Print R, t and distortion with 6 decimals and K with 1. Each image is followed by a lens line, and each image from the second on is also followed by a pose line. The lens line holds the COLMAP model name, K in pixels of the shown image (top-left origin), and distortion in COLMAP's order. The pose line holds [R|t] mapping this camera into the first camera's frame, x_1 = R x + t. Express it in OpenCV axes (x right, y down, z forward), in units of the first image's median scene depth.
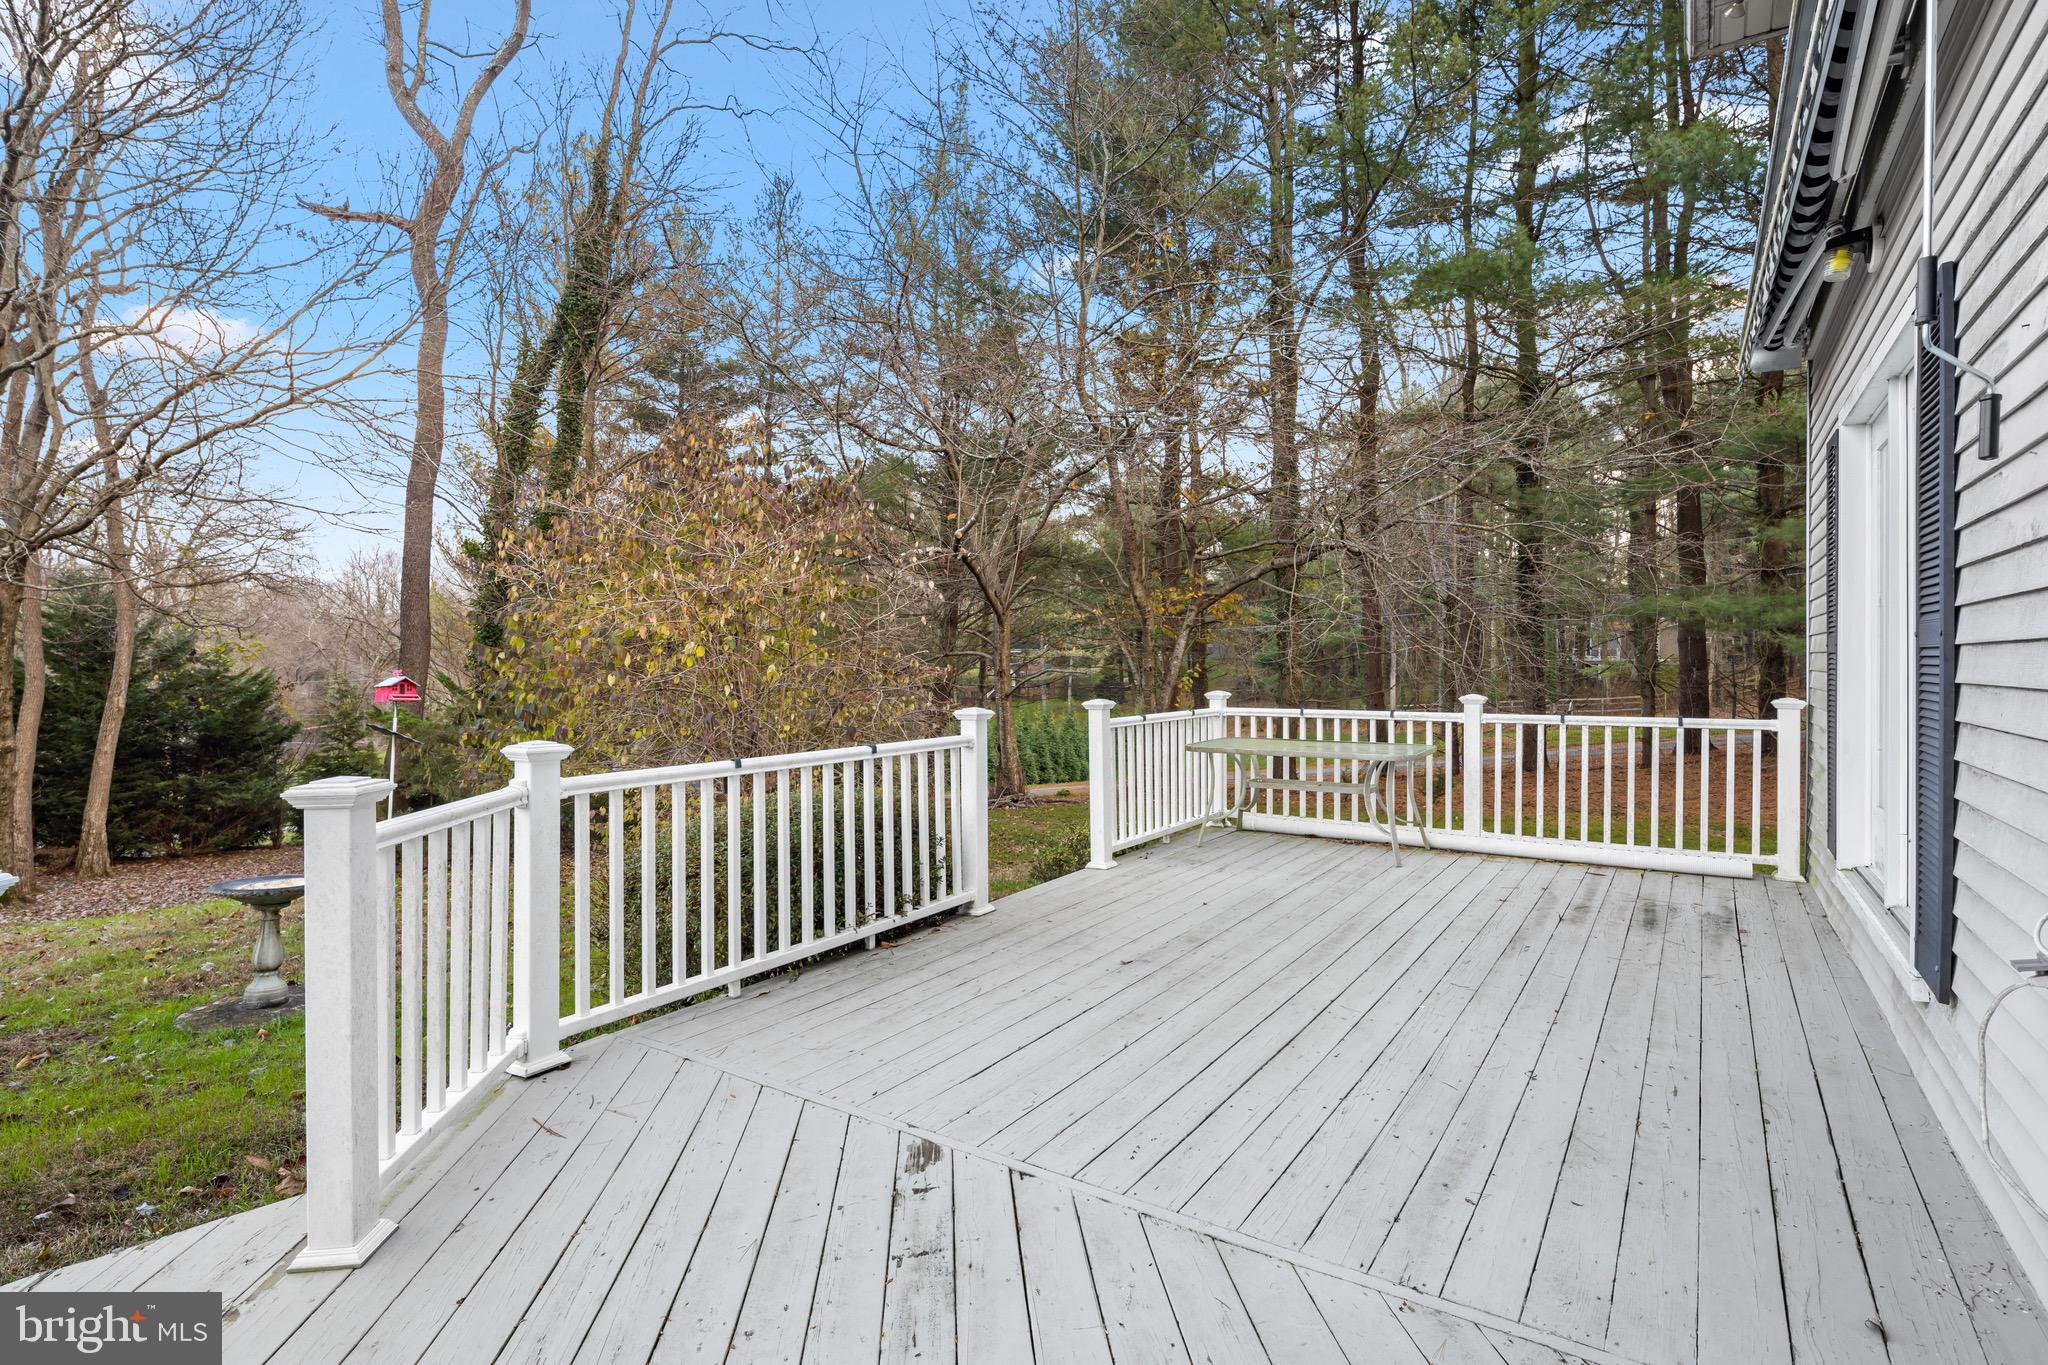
lens RADIAL K [[999.0, 0, 1026.5], [0, 999.0, 675.2], [0, 0, 1]] dist [0.018341, -0.000580]
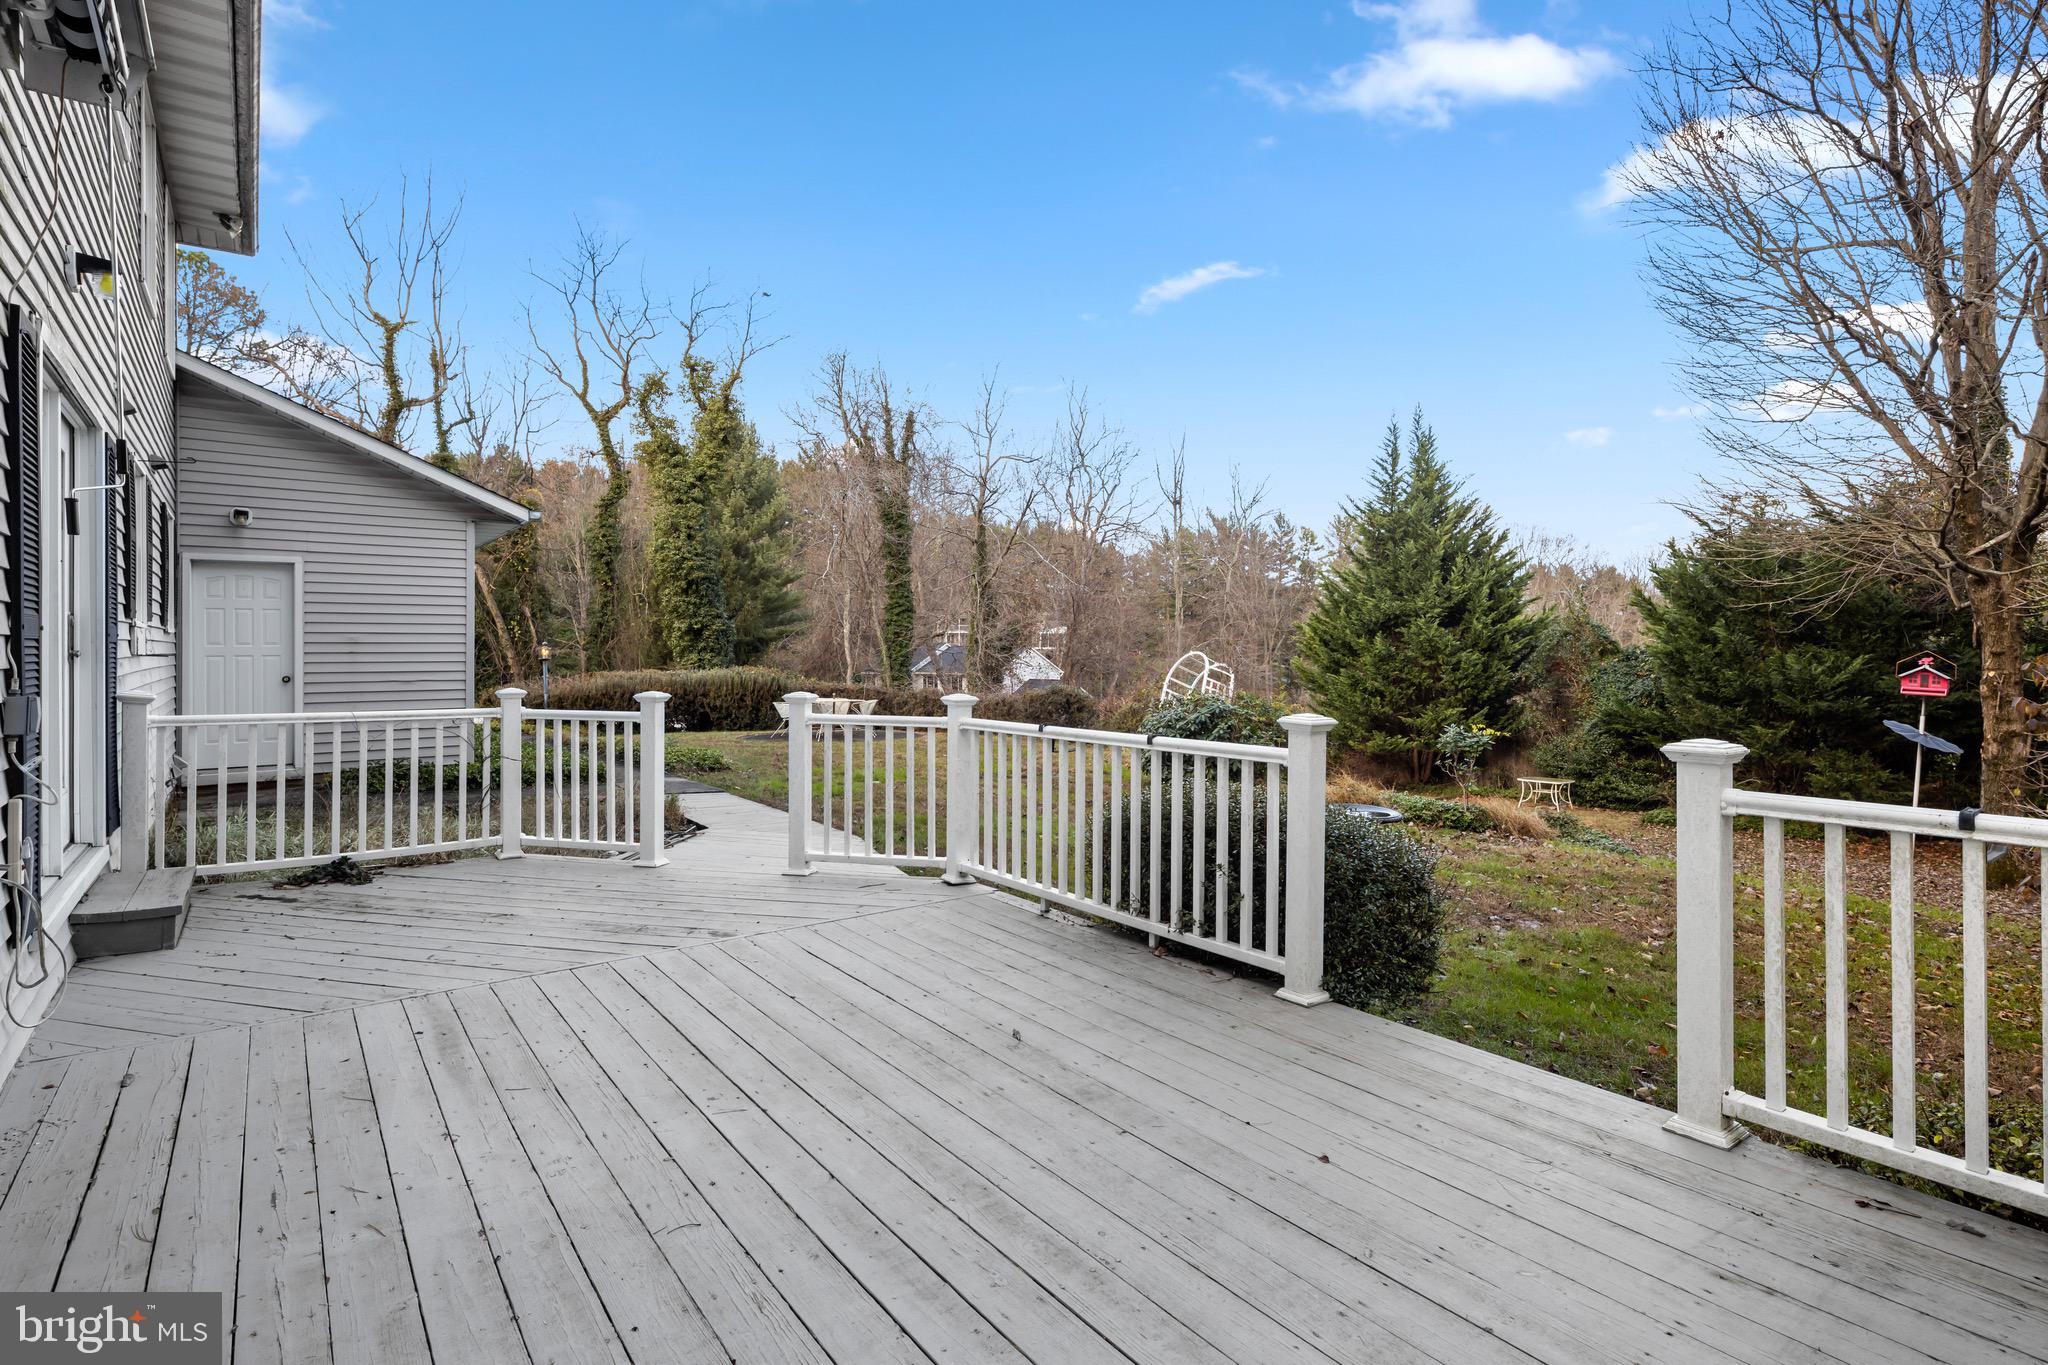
lens RADIAL K [[999.0, 0, 1026.1], [0, 999.0, 664.1], [0, 0, 1]] dist [0.018341, -0.000580]
pose [[-0.329267, 0.017427, -0.944076, 0.875952], [-0.008021, 0.999742, 0.021252, -0.020089], [0.944203, 0.014571, -0.329042, 1.332544]]
